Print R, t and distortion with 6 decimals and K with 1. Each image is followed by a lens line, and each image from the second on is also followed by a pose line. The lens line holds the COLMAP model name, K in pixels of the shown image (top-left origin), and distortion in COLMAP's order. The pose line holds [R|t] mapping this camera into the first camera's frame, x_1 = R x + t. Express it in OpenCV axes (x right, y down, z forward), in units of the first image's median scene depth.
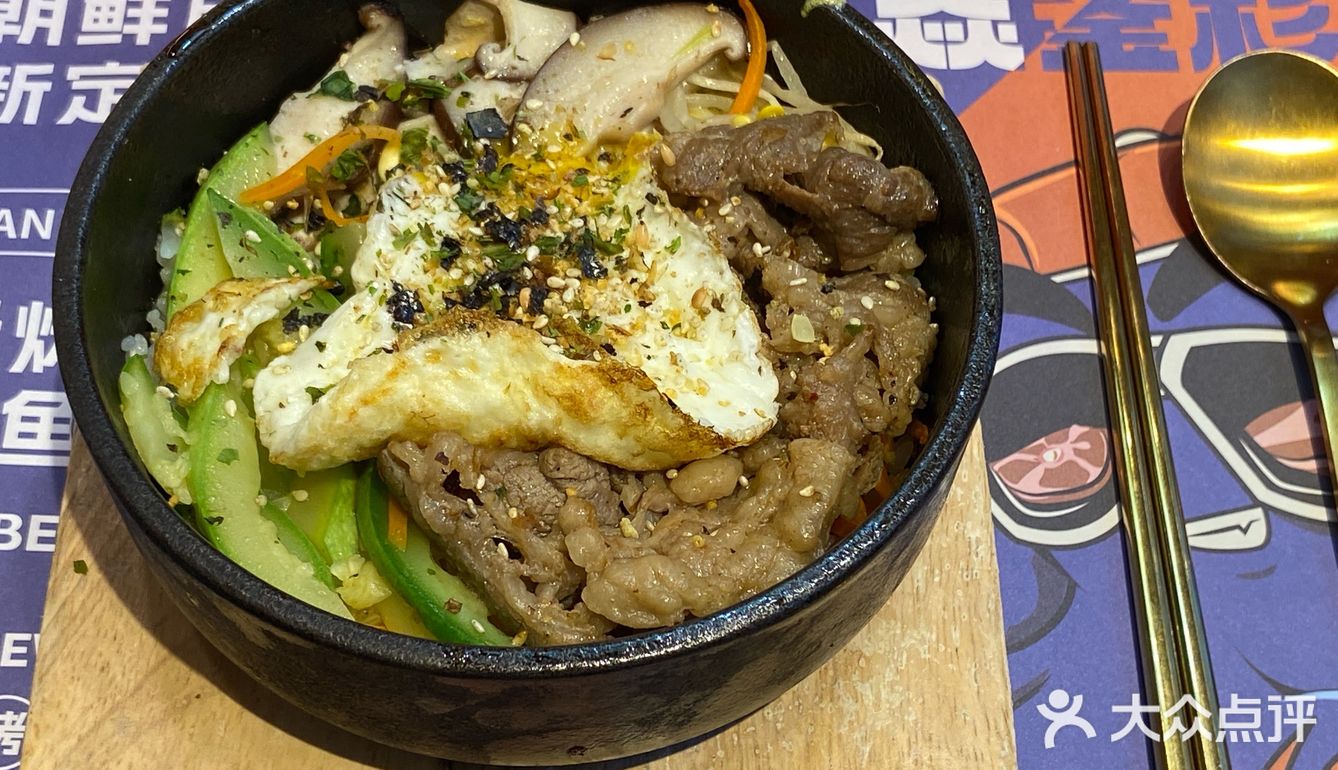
lens RADIAL K [[2016.8, 0, 633.3], [0, 2016.8, 384.4], [0, 0, 1]] dist [0.102358, -0.028937]
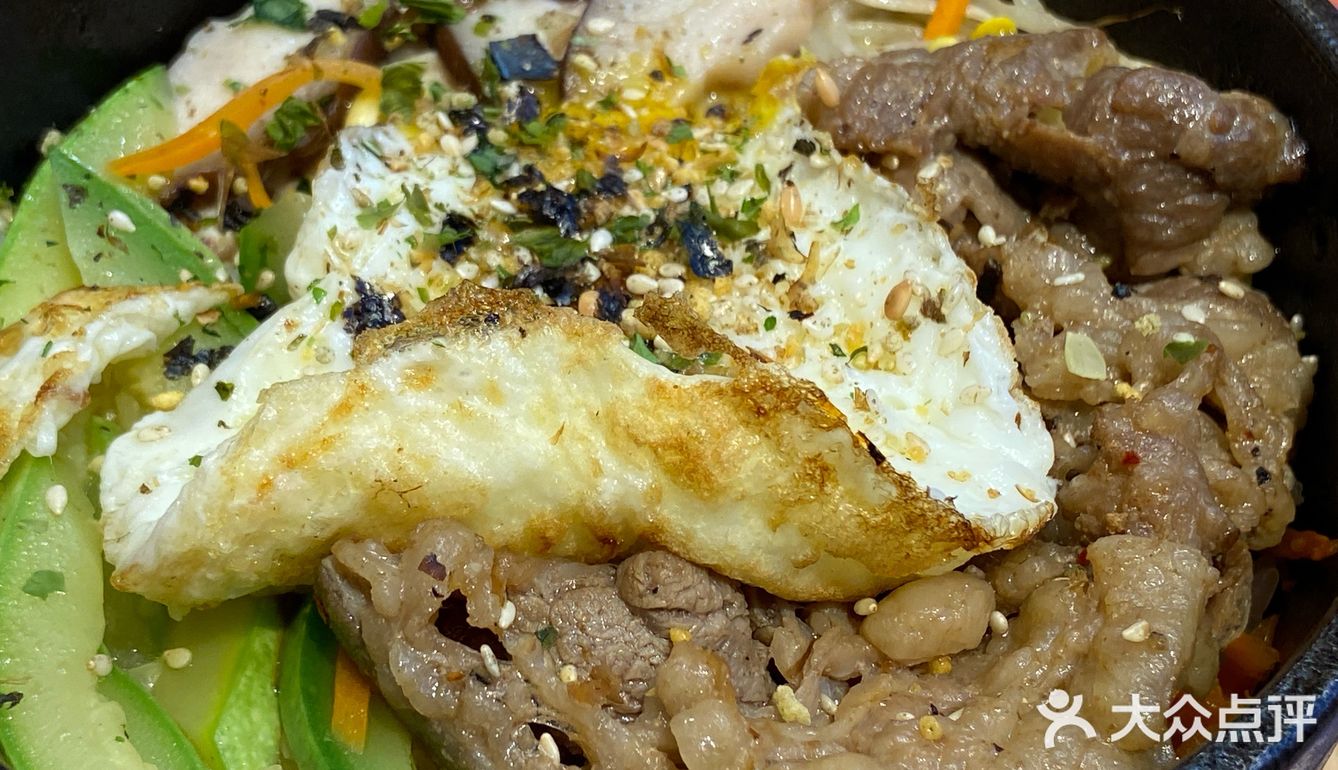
lens RADIAL K [[2016.8, 0, 633.3], [0, 2016.8, 384.4], [0, 0, 1]] dist [0.102358, -0.028937]
pose [[0.999750, -0.008976, -0.020477, -0.029495], [0.005861, 0.989057, -0.147416, 0.061927], [0.021577, 0.147259, 0.988863, 0.441785]]
